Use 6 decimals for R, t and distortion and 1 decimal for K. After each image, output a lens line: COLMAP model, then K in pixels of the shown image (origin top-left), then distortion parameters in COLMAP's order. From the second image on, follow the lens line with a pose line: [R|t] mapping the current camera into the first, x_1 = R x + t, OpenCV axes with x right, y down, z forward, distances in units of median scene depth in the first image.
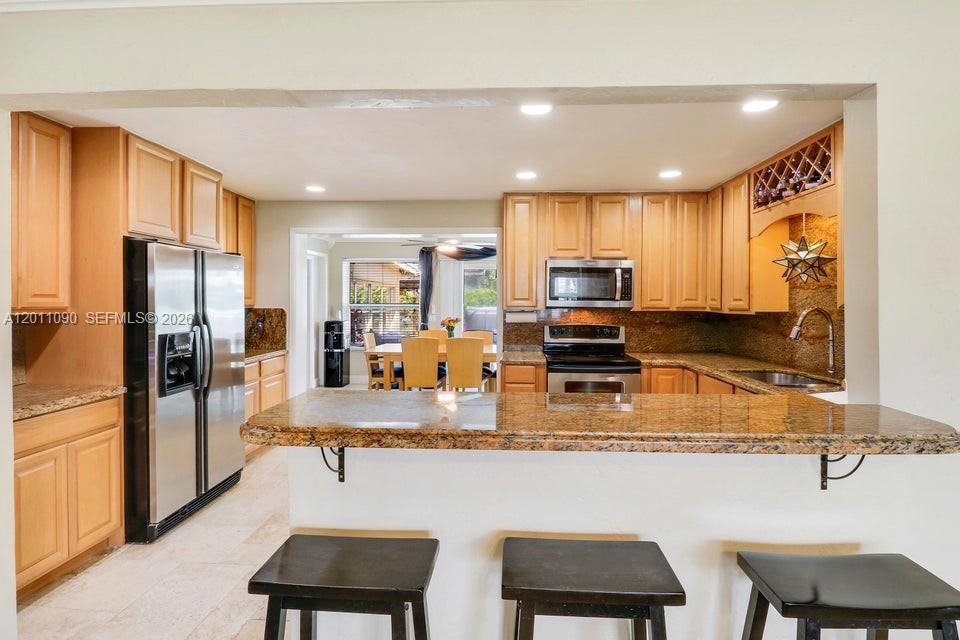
lens RADIAL K [[453.2, 0, 480.5], [0, 453.2, 313.4], [0, 0, 1]] dist [0.001362, 0.000323]
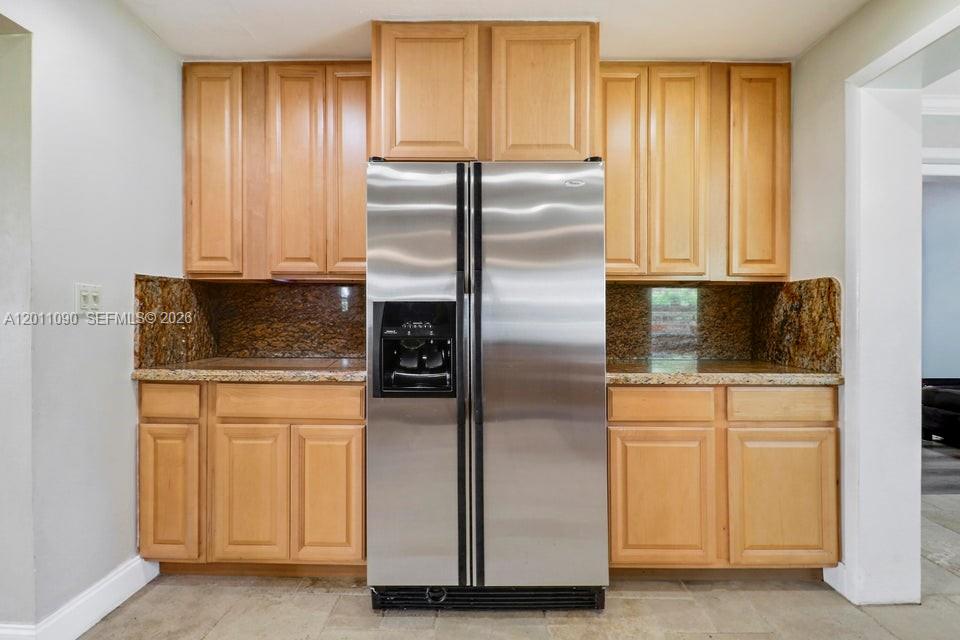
lens RADIAL K [[453.2, 0, 480.5], [0, 453.2, 313.4], [0, 0, 1]] dist [0.001362, 0.000323]
pose [[0.045484, -0.001311, -0.998964, -0.034335], [-0.030676, 0.999526, -0.002708, 0.052418], [0.998494, 0.030767, 0.045423, 0.991026]]
